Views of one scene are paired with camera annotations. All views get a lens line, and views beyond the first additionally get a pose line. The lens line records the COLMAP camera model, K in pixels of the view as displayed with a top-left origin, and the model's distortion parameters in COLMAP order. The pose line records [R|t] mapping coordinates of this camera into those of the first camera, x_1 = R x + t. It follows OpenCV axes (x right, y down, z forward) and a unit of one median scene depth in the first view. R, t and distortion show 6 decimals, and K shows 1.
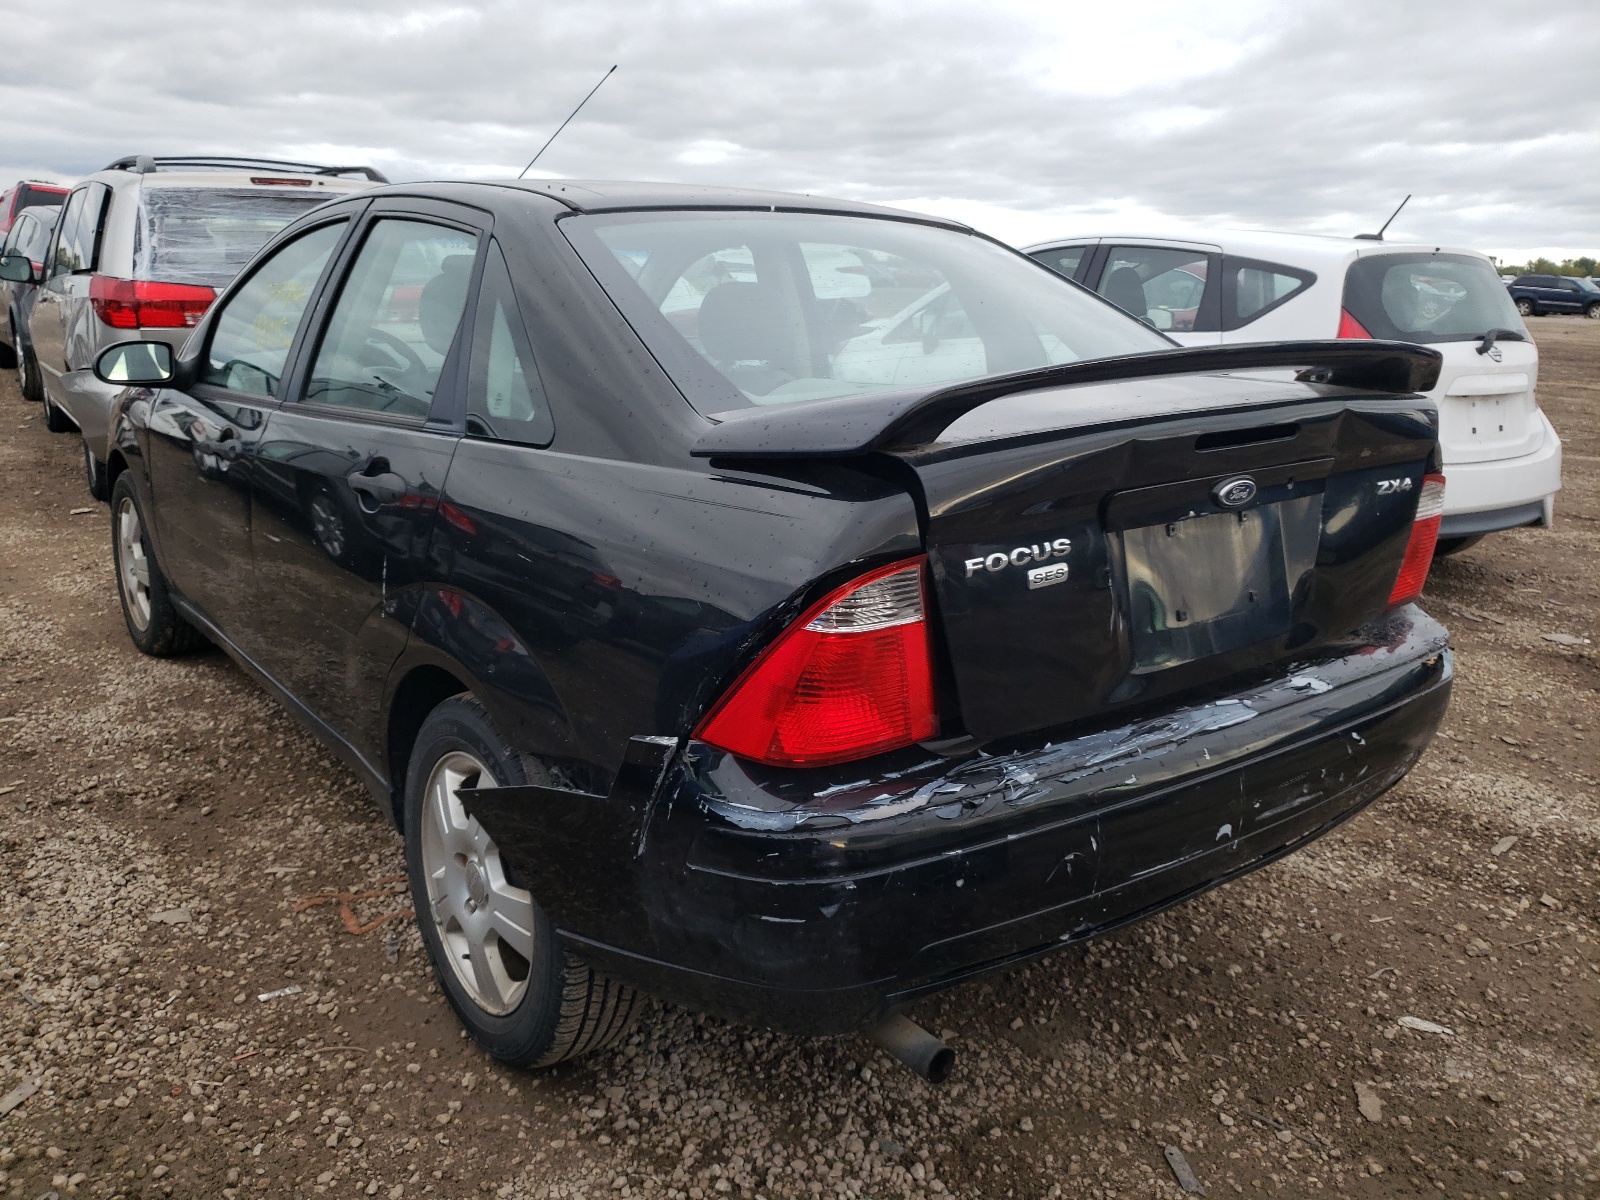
lens RADIAL K [[1278.1, 0, 801.3], [0, 1278.1, 557.3], [0, 0, 1]] dist [-0.001364, 0.036785]
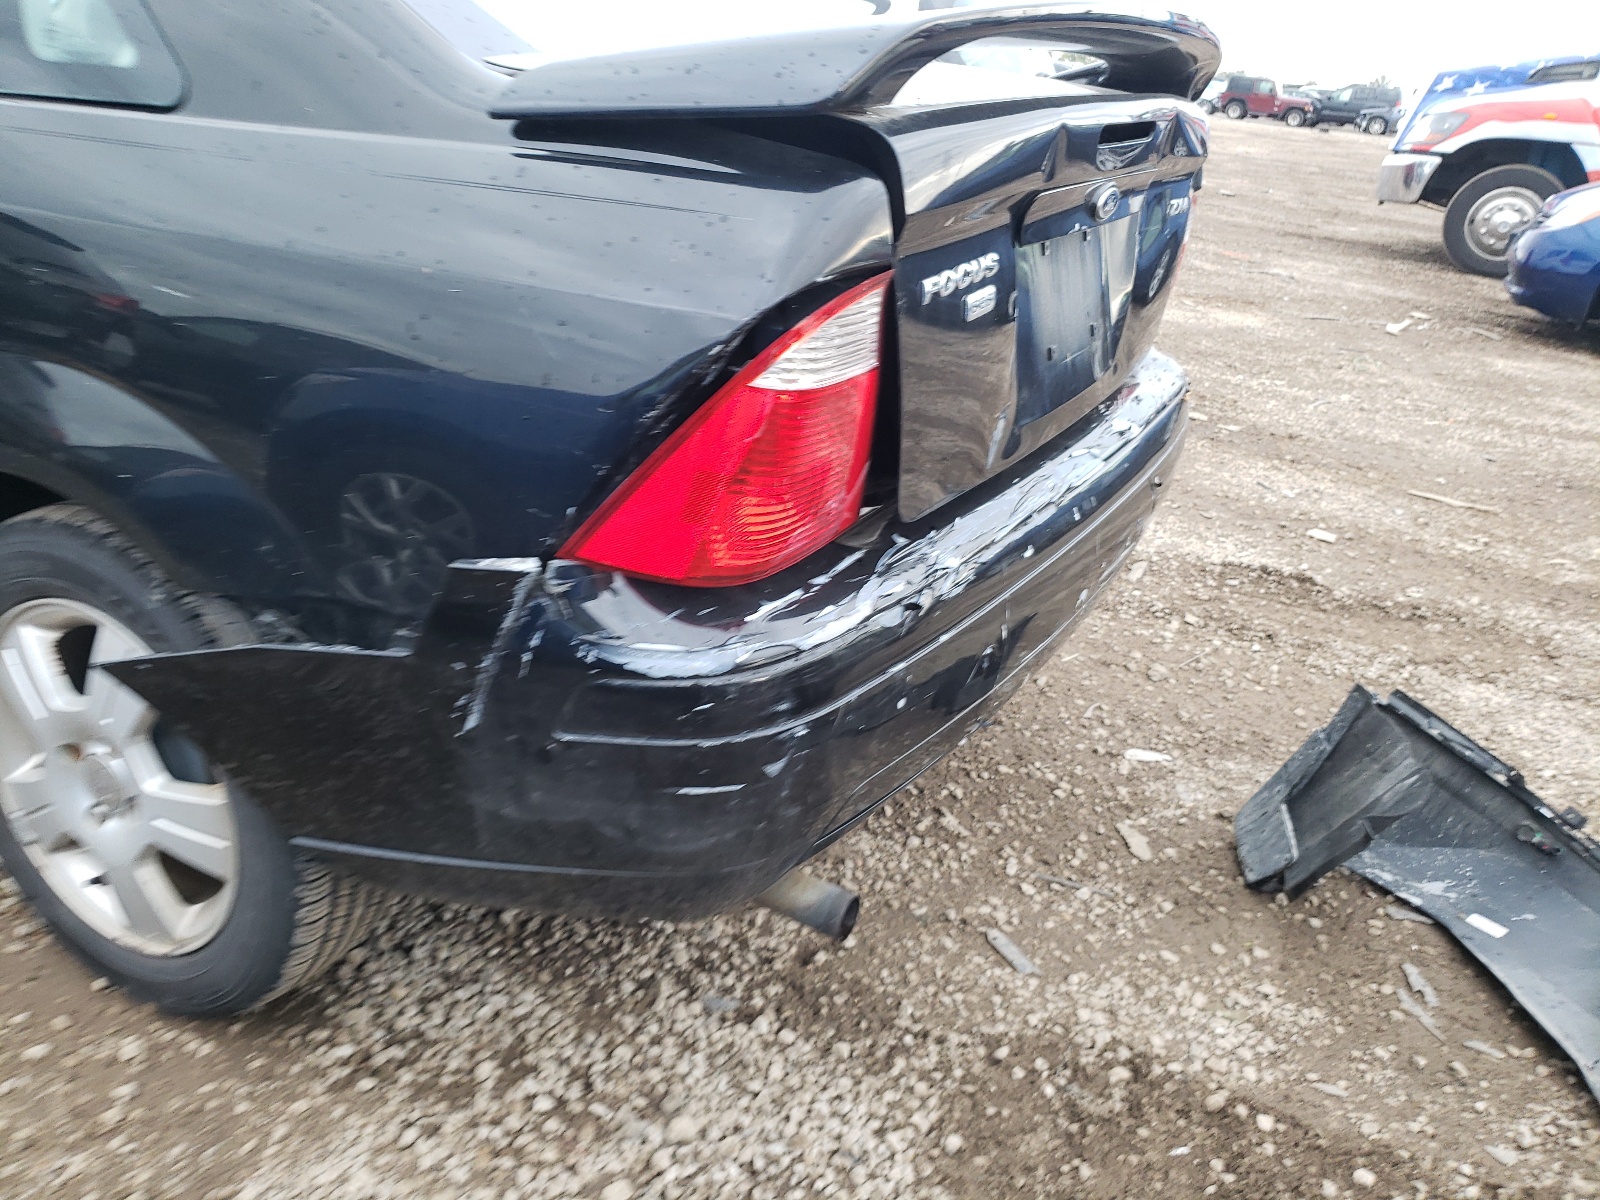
lens RADIAL K [[1278.1, 0, 801.3], [0, 1278.1, 557.3], [0, 0, 1]] dist [-0.001364, 0.036785]
pose [[0.916534, -0.093981, 0.388758, -0.175986], [0.020311, 0.981683, 0.189434, 0.013715], [-0.399440, -0.165727, 0.901655, 0.261448]]
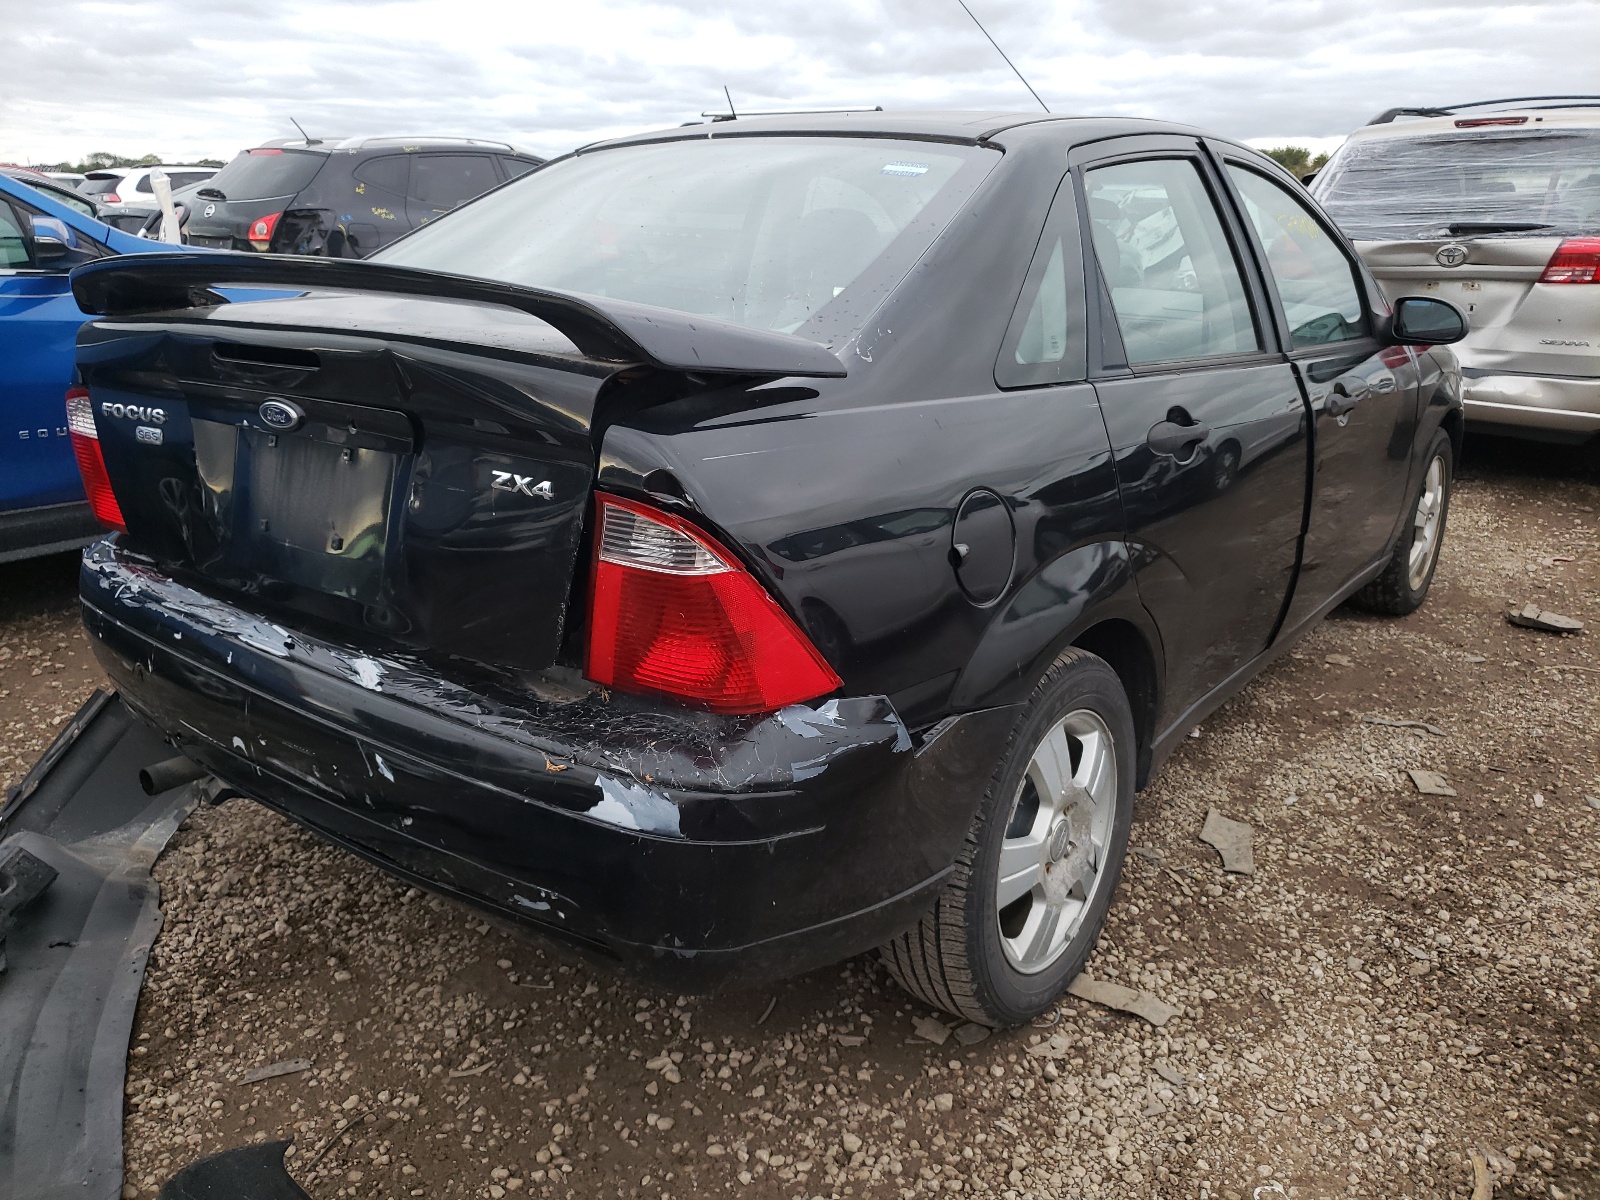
lens RADIAL K [[1278.1, 0, 801.3], [0, 1278.1, 557.3], [0, 0, 1]] dist [-0.001364, 0.036785]
pose [[0.240249, 0.235464, -0.941720, 1.237002], [-0.214413, 0.959045, 0.185095, -0.190323], [0.946735, 0.157449, 0.280896, 1.018224]]
